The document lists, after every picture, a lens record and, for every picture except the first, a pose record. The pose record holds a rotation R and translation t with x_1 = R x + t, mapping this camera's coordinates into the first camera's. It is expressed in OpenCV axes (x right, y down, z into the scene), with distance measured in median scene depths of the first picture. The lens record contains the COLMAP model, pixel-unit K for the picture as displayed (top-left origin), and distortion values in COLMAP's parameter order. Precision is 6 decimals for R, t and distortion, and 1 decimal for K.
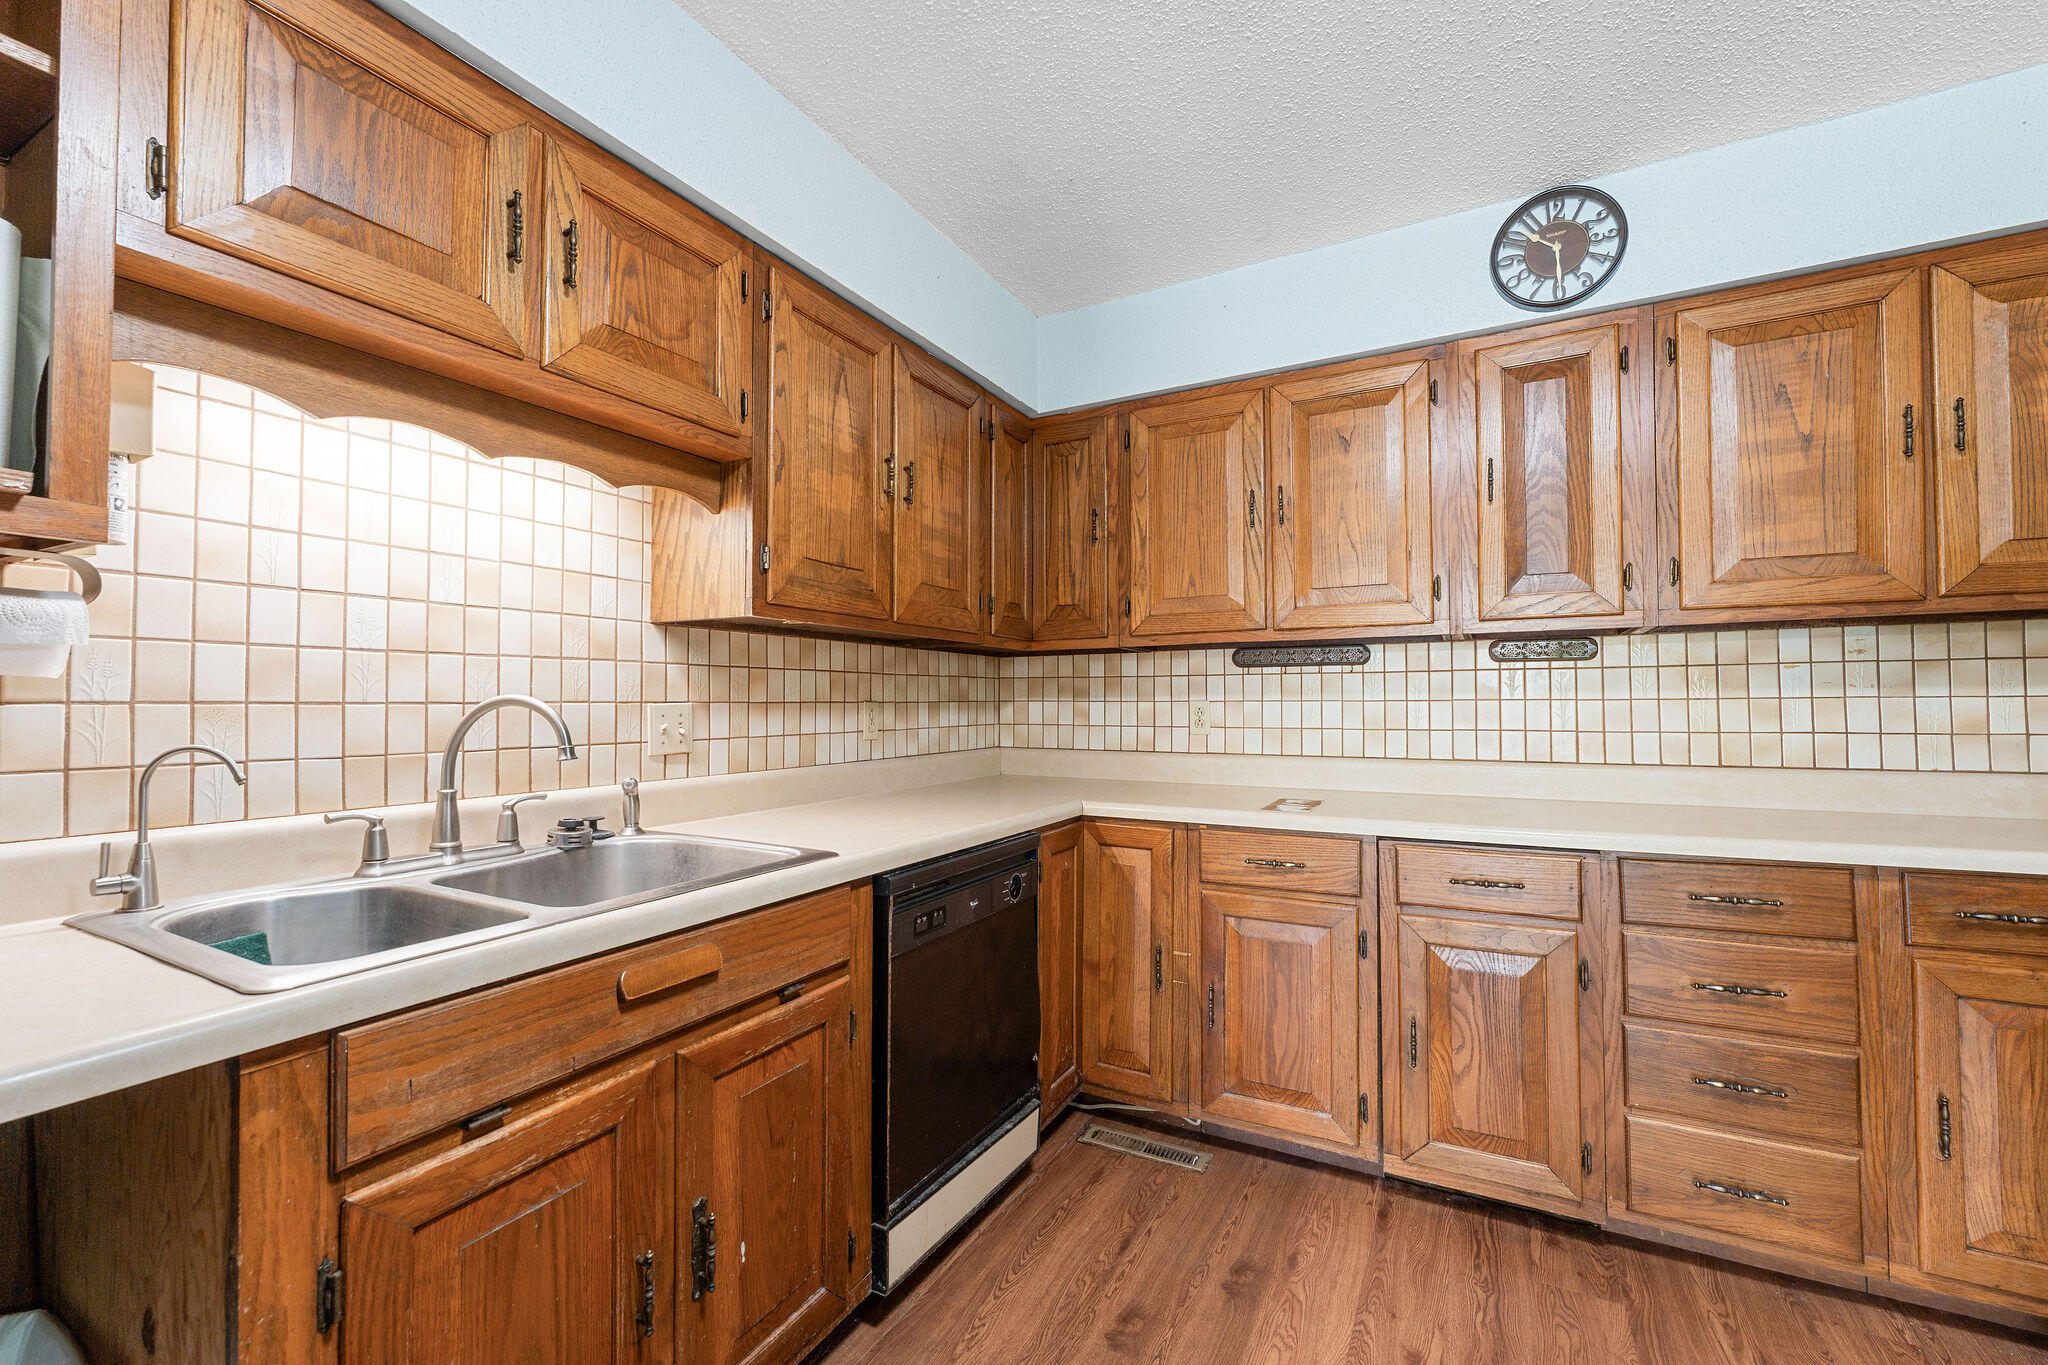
lens RADIAL K [[877.2, 0, 992.9], [0, 877.2, 686.0], [0, 0, 1]] dist [-0.000559, -0.000507]
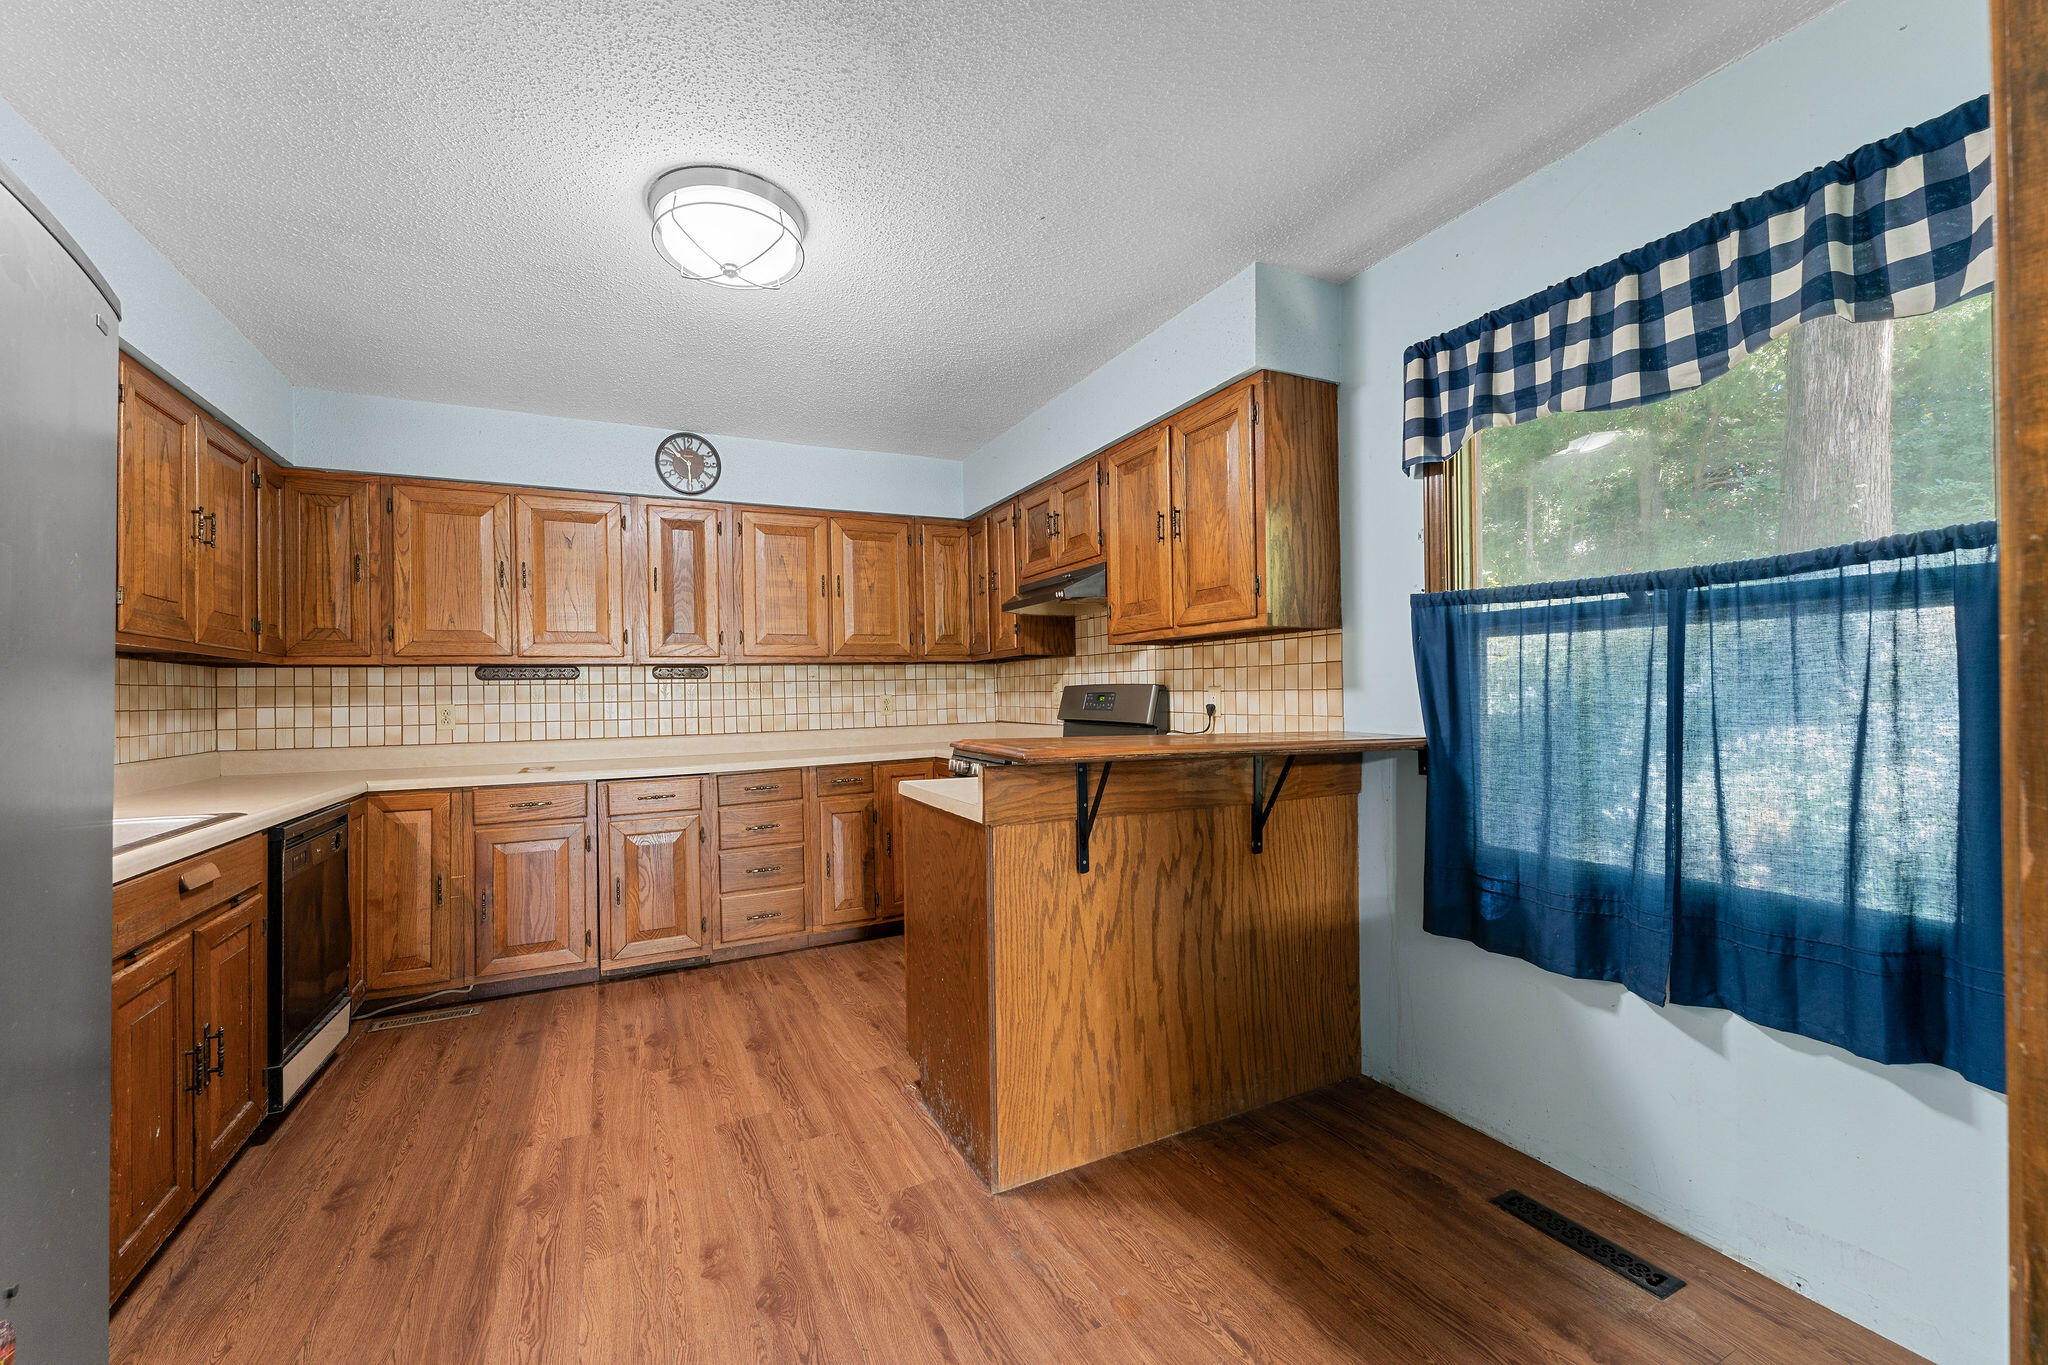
lens RADIAL K [[813.1, 0, 1022.5], [0, 813.1, 688.8], [0, 0, 1]] dist [0.002602, -0.000591]
pose [[0.562399, -0.001384, 0.826865, -0.406147], [0.001223, 0.999999, 0.000842, -0.010076], [-0.826865, 0.000538, 0.562400, -0.586146]]
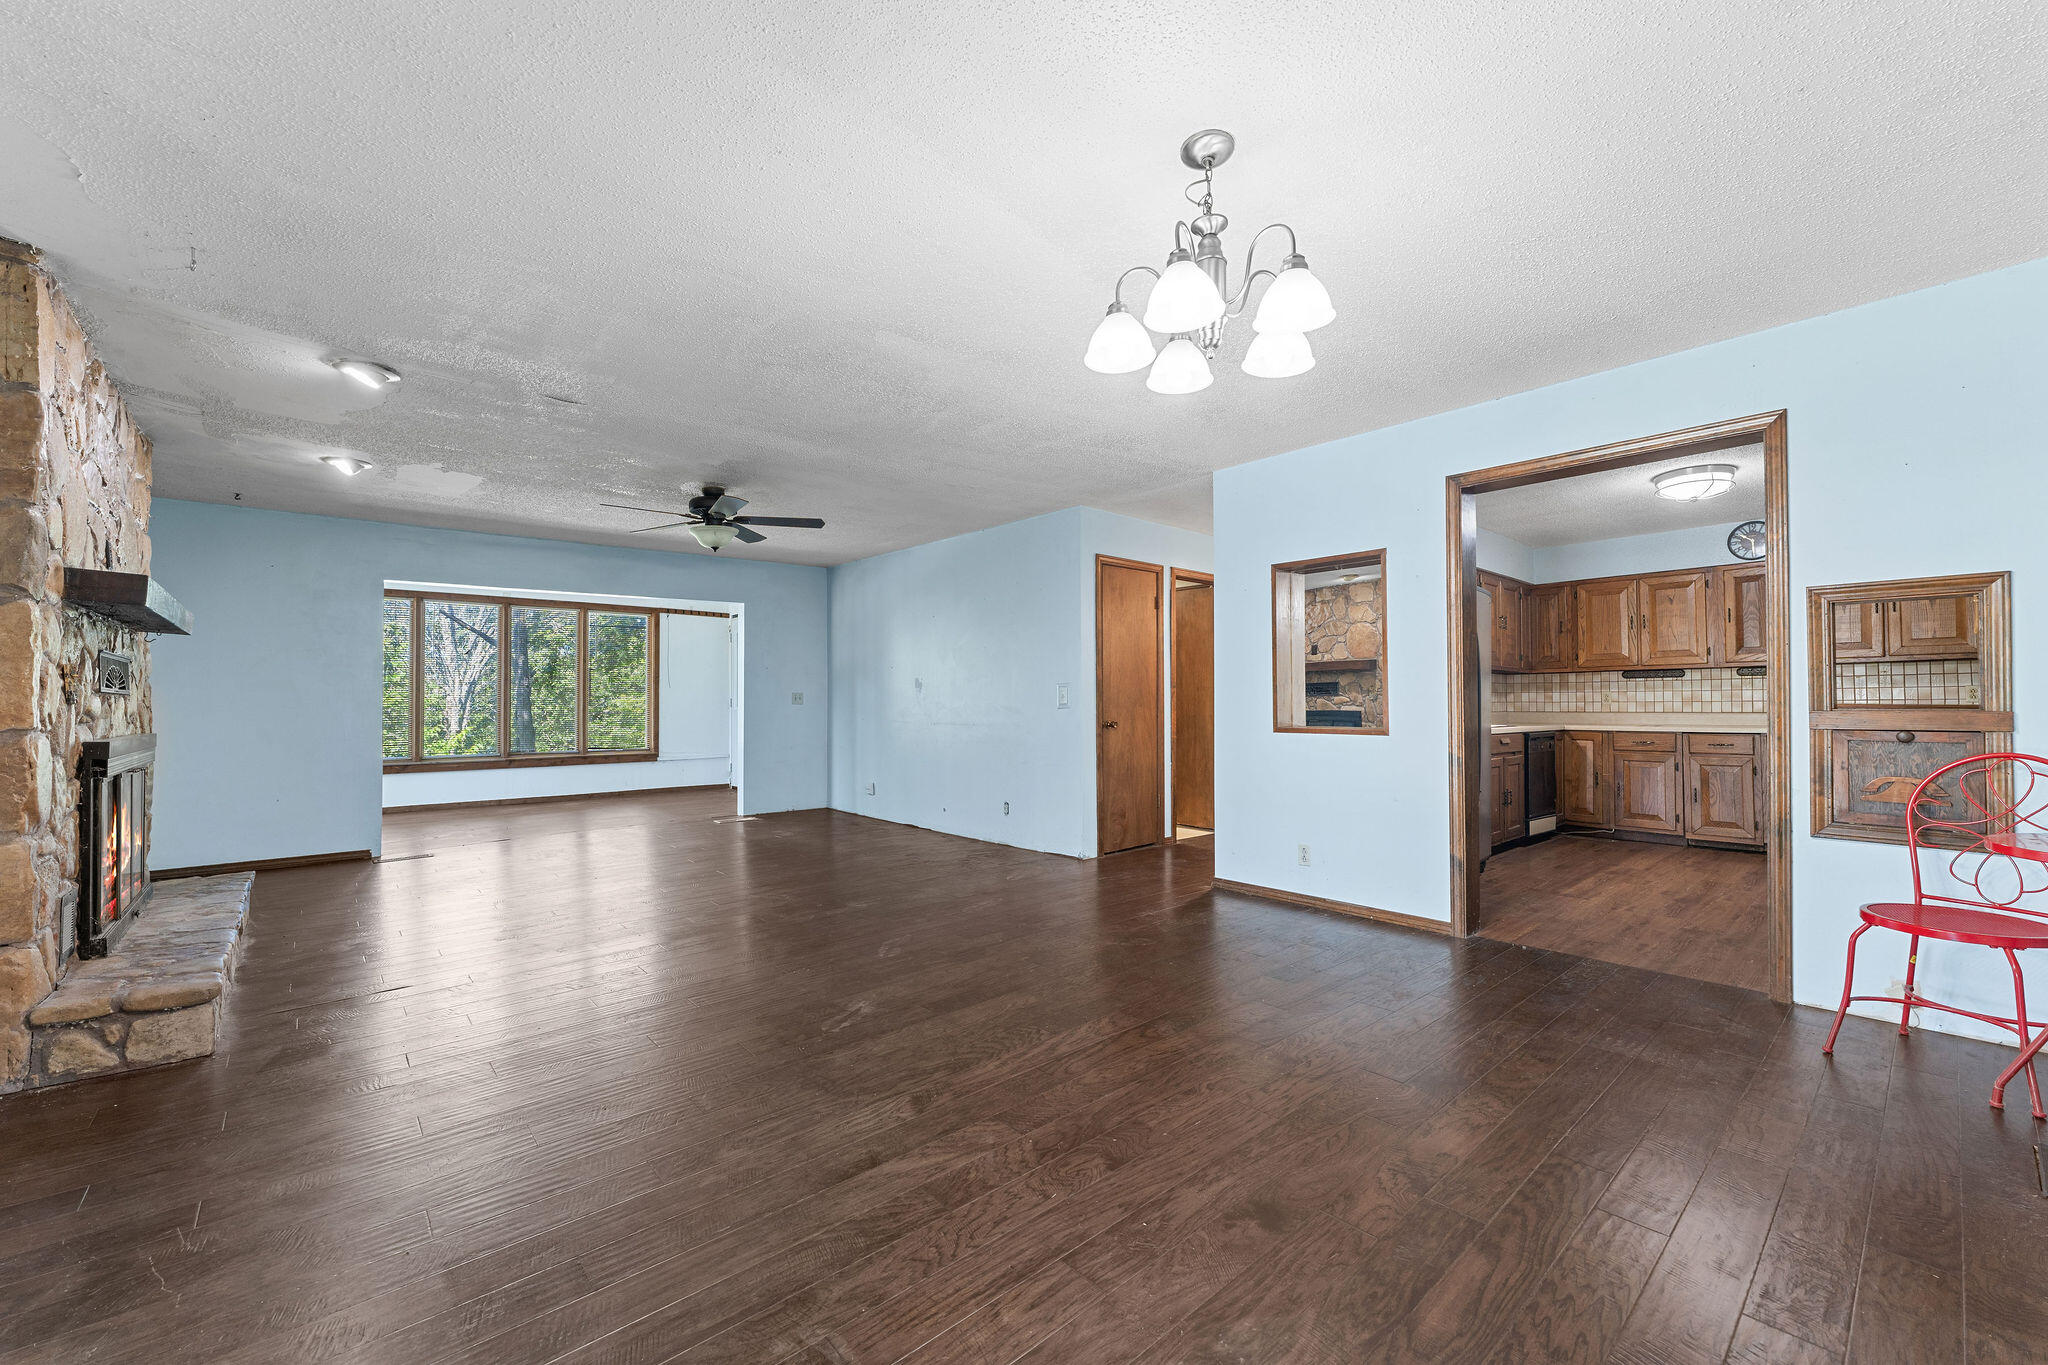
lens RADIAL K [[813.1, 0, 1011.8], [0, 813.1, 685.6], [0, 0, 1]] dist [0.002602, -0.000591]
pose [[0.941260, -0.007944, -0.337589, -0.813361], [0.005948, 0.999958, -0.006945, 0.007596], [0.337630, 0.004529, 0.941268, -2.487204]]
